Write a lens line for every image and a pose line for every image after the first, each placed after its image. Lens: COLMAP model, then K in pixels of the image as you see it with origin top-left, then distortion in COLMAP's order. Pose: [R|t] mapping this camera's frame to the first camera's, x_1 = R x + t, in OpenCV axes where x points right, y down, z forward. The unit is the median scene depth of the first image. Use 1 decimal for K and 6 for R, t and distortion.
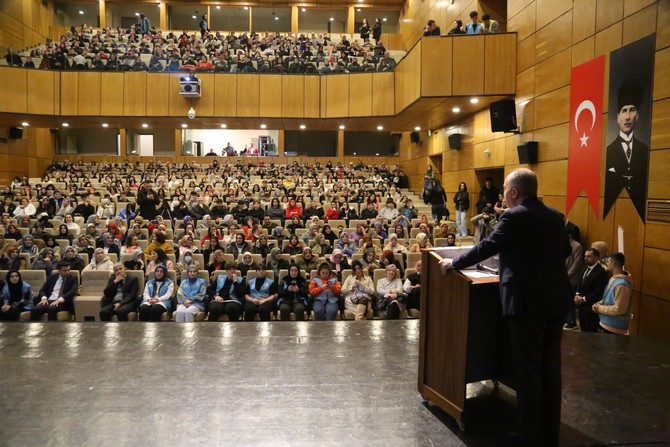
lens RADIAL K [[515.9, 0, 318.9], [0, 515.9, 224.8], [0, 0, 1]] dist [-0.006464, 0.083477]
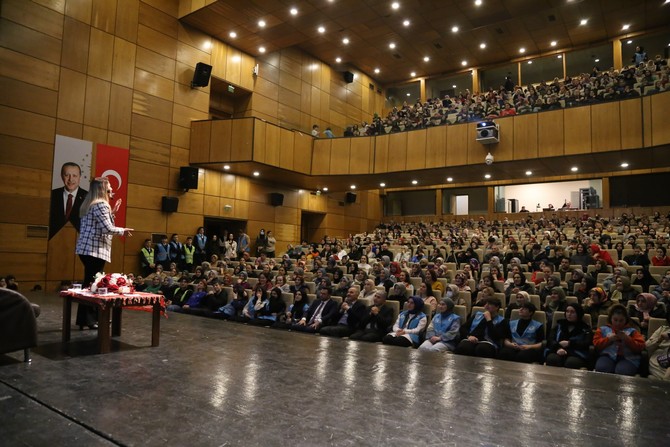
lens RADIAL K [[462.0, 0, 335.5], [0, 462.0, 235.0], [0, 0, 1]] dist [-0.033519, 0.004130]
pose [[0.791745, -0.018977, -0.610557, 0.055058], [-0.063752, 0.991492, -0.113488, 0.046296], [0.607516, 0.128778, 0.783798, 0.163245]]
